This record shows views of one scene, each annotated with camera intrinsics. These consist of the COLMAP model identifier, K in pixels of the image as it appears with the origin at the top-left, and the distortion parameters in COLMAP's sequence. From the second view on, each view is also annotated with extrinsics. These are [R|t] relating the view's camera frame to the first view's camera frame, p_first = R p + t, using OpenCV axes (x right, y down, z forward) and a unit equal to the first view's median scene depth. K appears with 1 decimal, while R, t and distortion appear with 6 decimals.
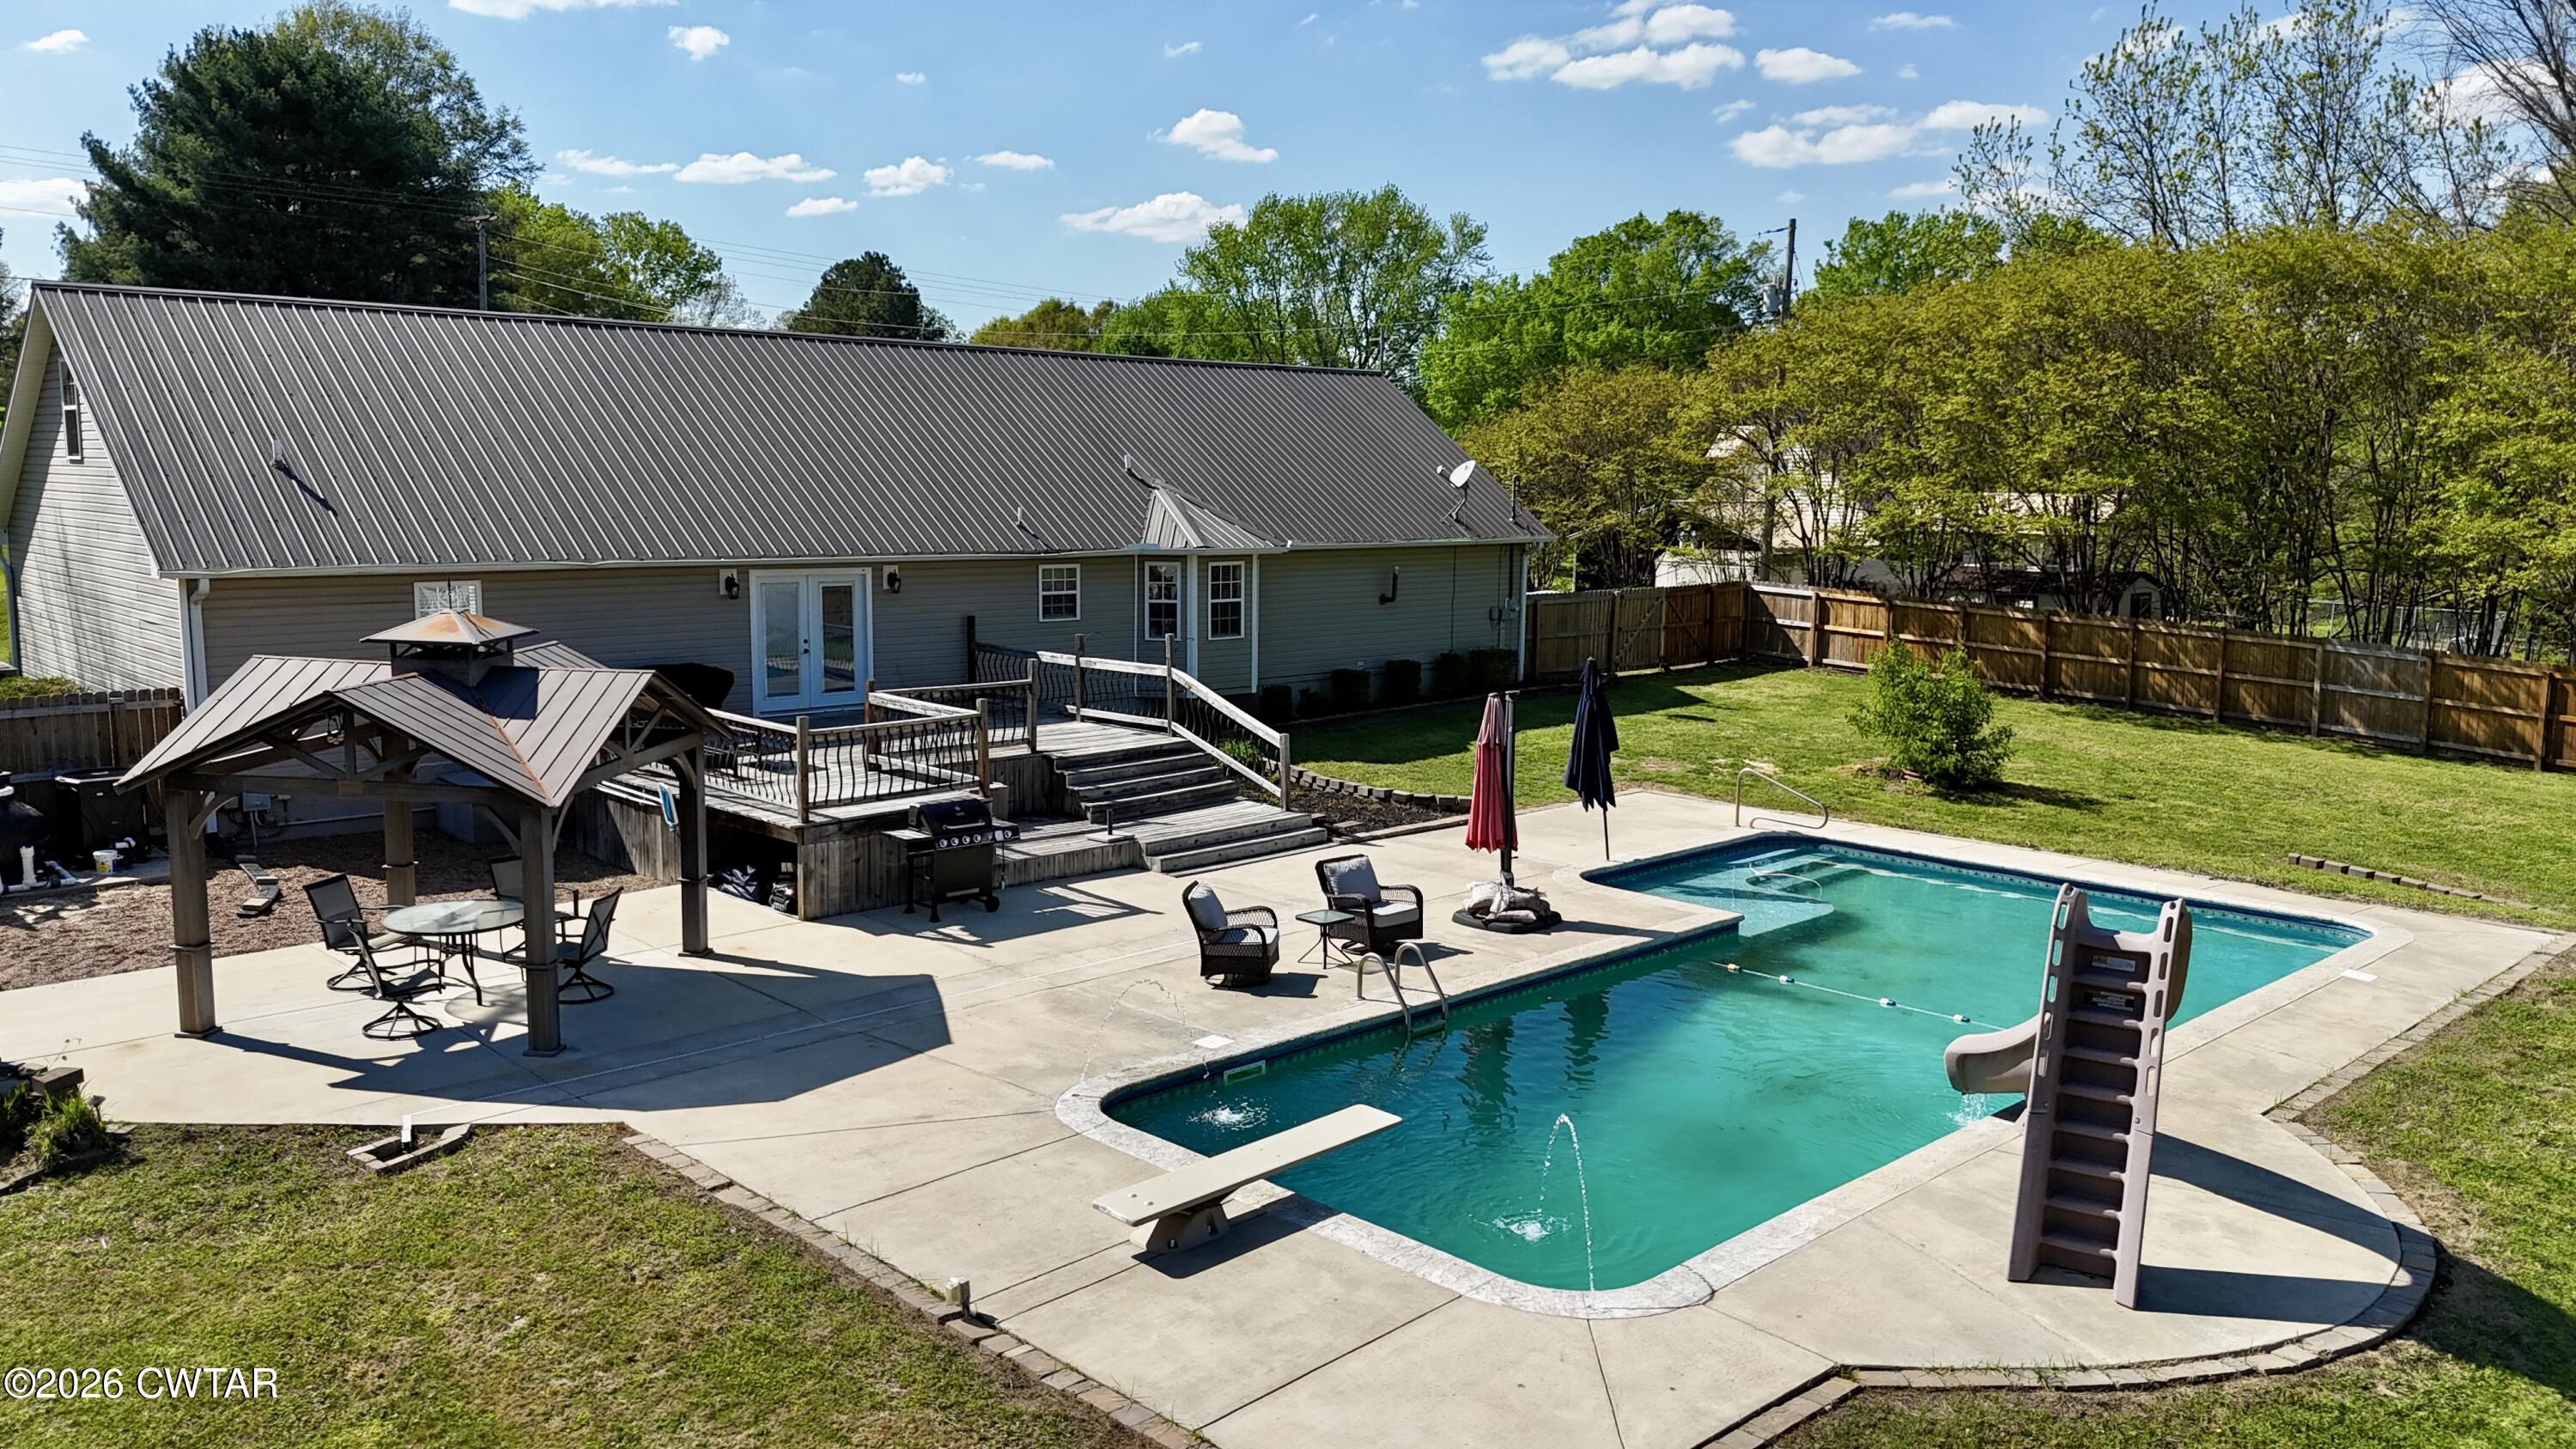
lens RADIAL K [[1876.0, 0, 1285.6], [0, 1876.0, 717.4], [0, 0, 1]] dist [0.011449, -0.000825]
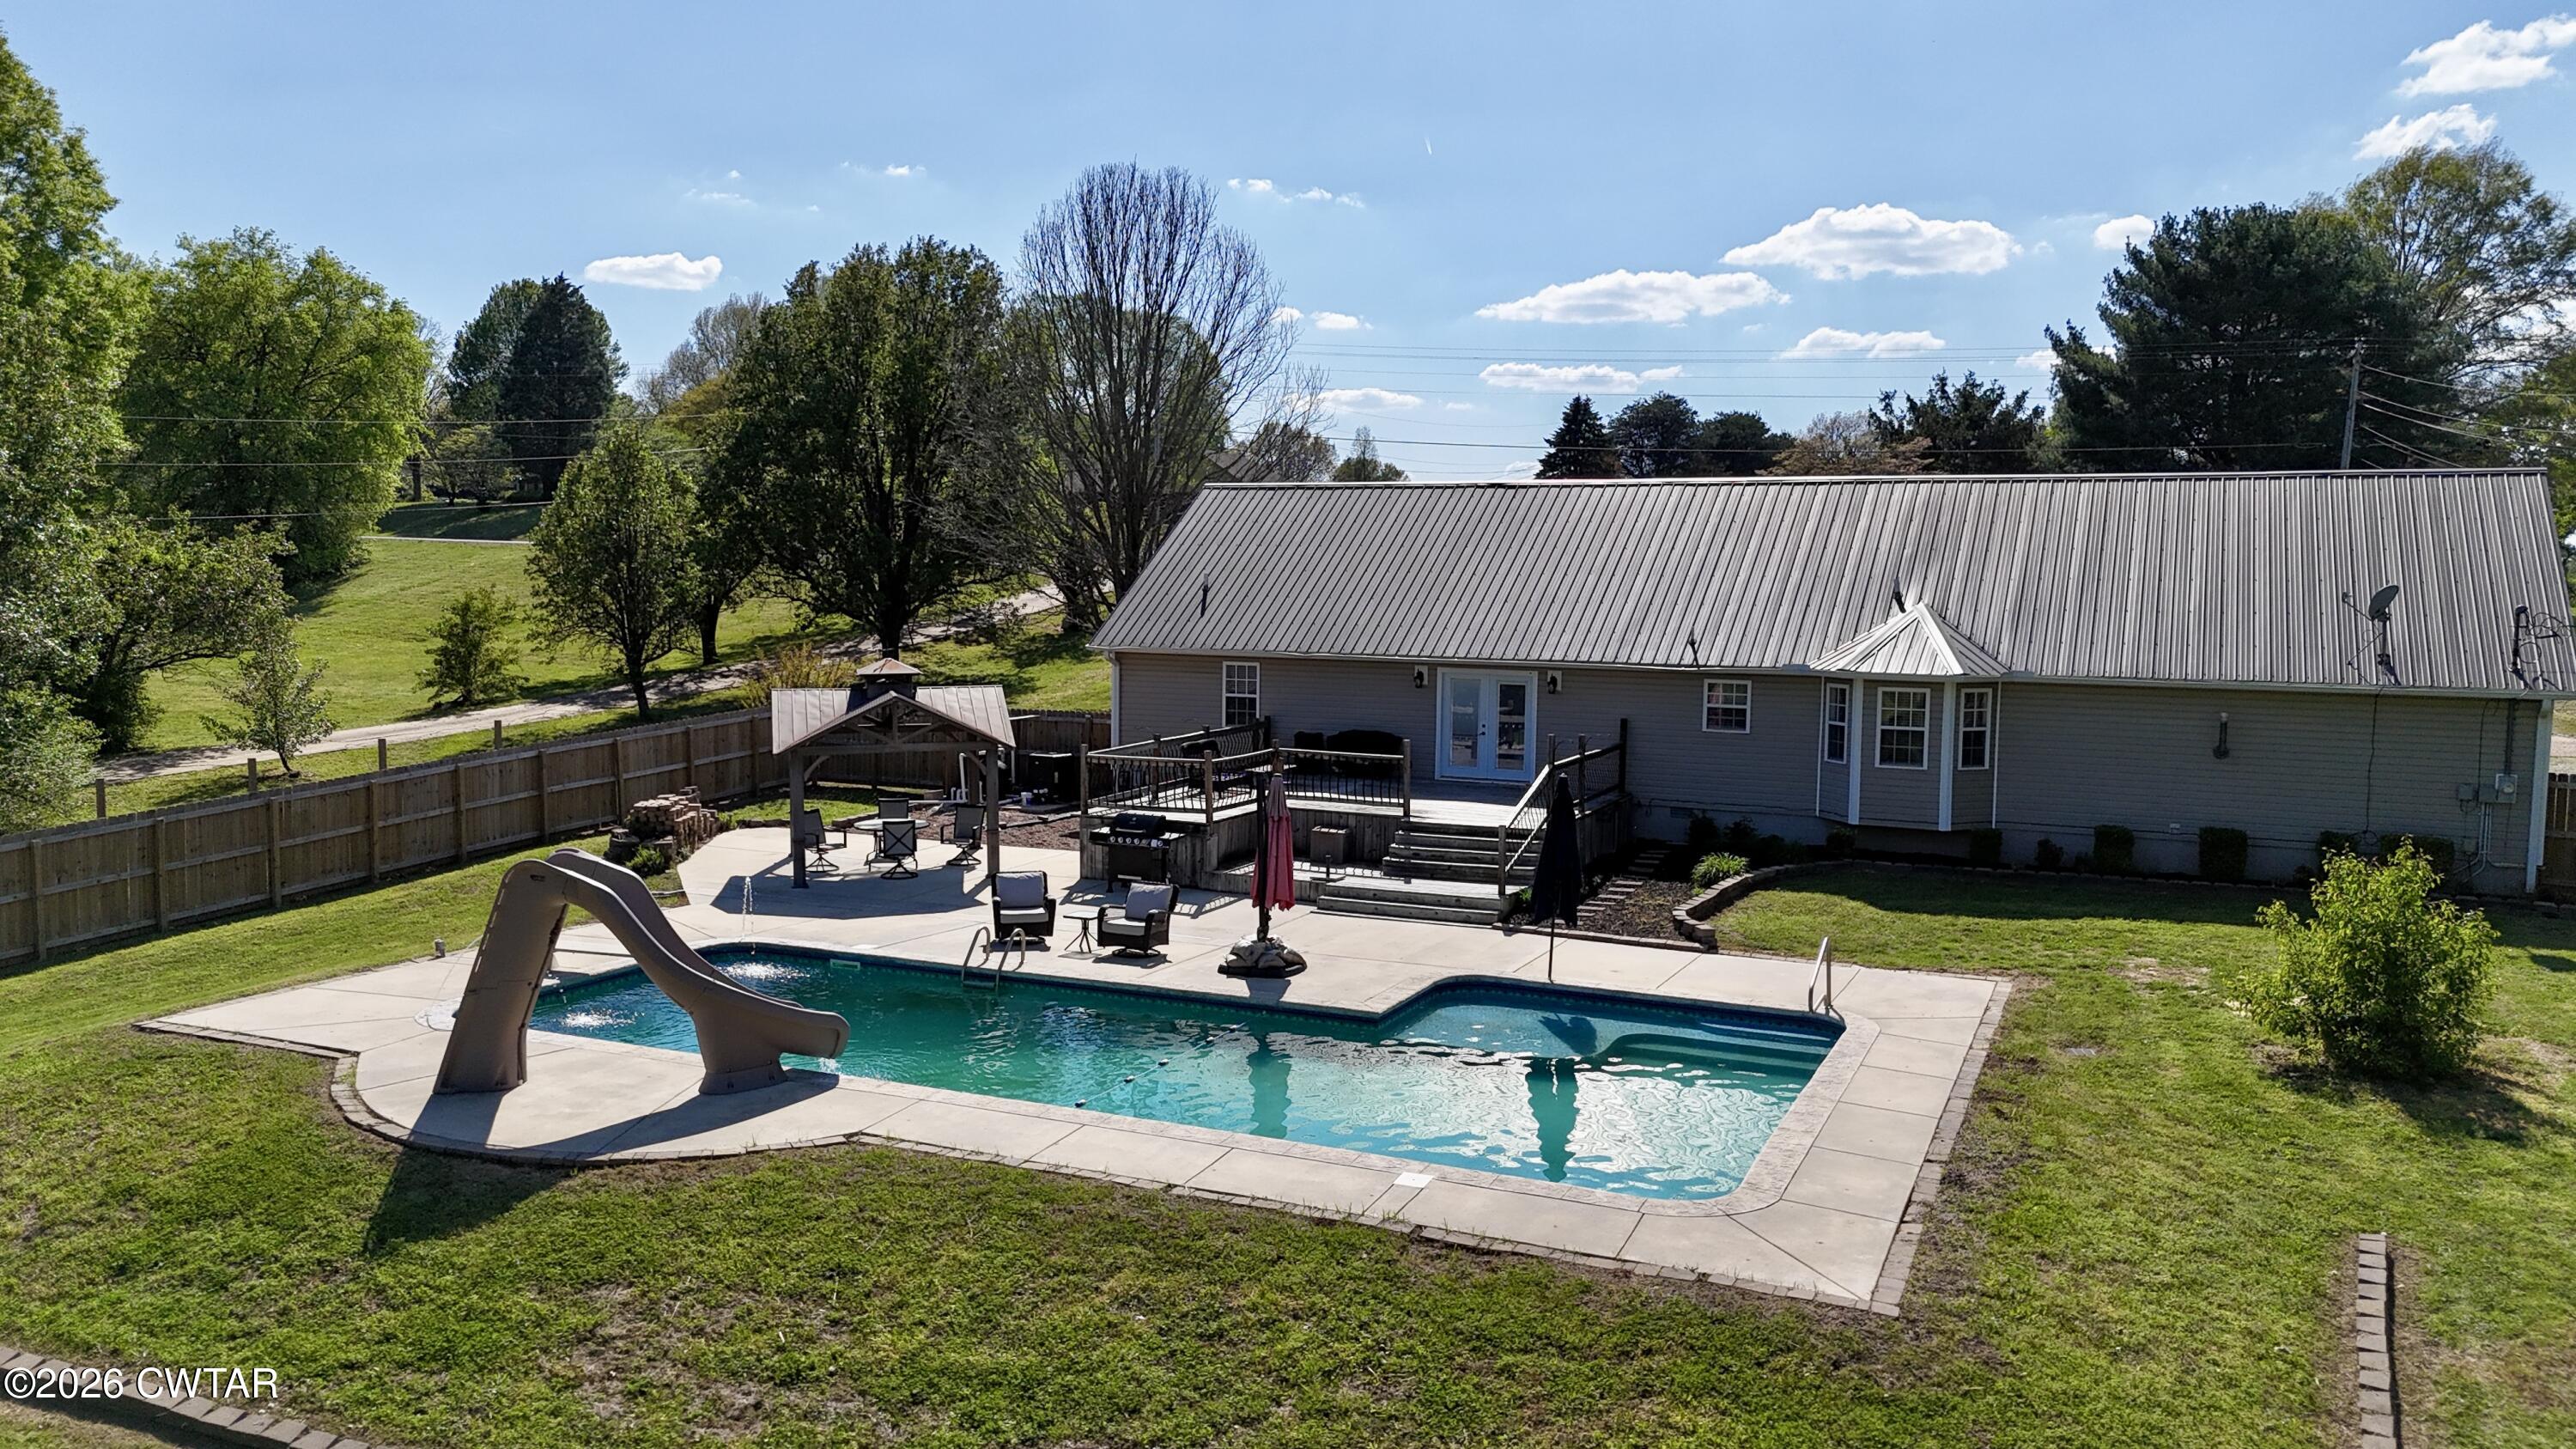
lens RADIAL K [[1876.0, 0, 1284.6], [0, 1876.0, 729.9], [0, 0, 1]] dist [0.011449, -0.000825]
pose [[0.387495, 0.069506, -0.919248, 0.839918], [-0.130356, 0.991266, 0.020002, -0.045425], [0.912609, 0.112078, 0.393171, 0.385034]]
